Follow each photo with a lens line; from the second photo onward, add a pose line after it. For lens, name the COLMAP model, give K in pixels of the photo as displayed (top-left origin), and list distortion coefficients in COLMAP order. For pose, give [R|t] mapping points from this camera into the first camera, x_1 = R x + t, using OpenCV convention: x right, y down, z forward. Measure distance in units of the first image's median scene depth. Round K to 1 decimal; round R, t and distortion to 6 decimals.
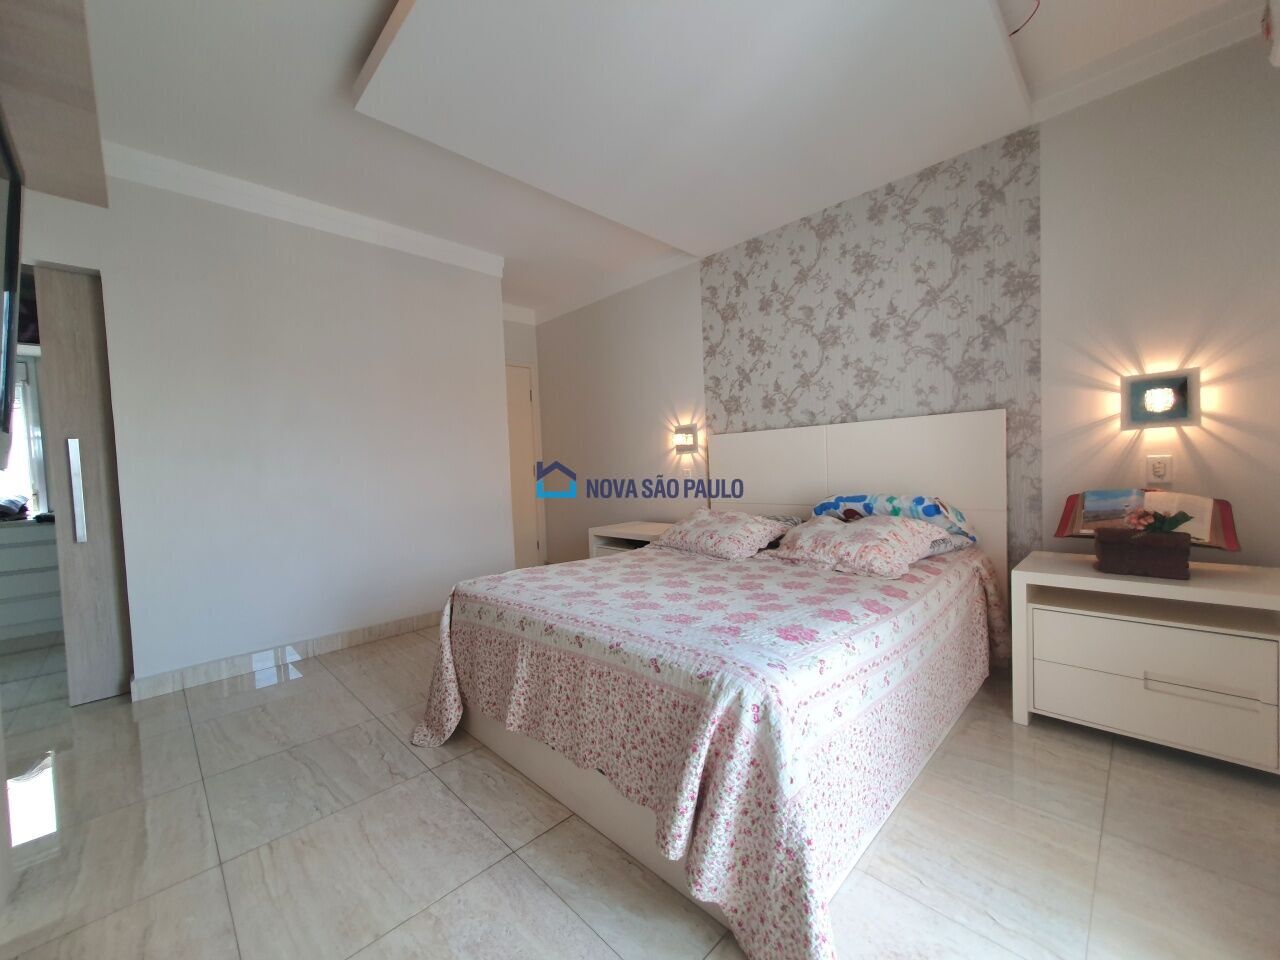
lens RADIAL K [[505.1, 0, 640.6], [0, 505.1, 492.3], [0, 0, 1]] dist [0.000762, 0.000122]
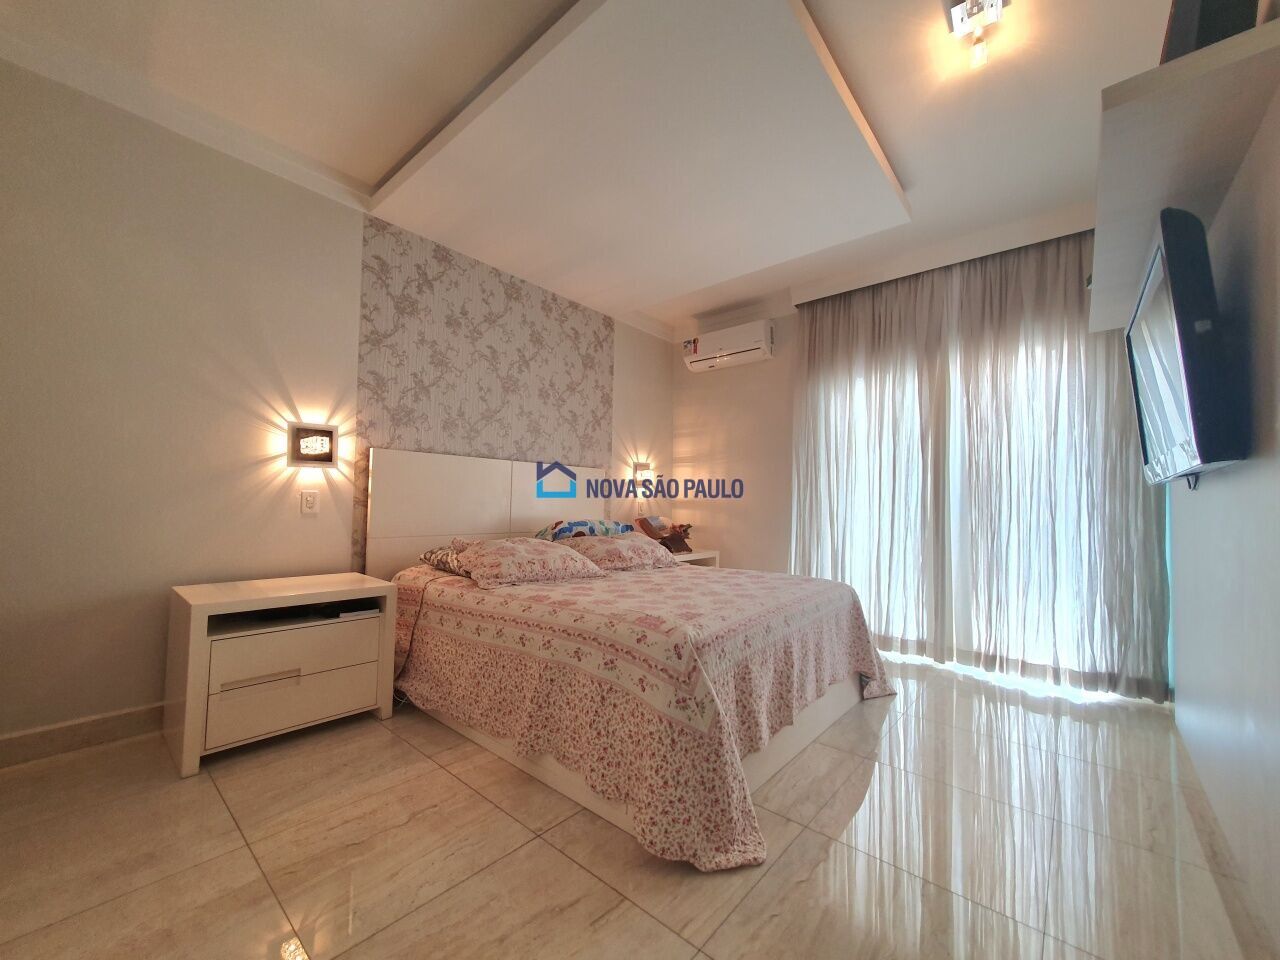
lens RADIAL K [[501.2, 0, 637.3], [0, 501.2, 483.7], [0, 0, 1]] dist [0.000245, -0.000016]
pose [[-0.087235, 0.057152, 0.994547, -0.653565], [0.015967, 0.998305, -0.055967, -0.011765], [-0.996060, 0.010998, -0.088000, 0.691270]]
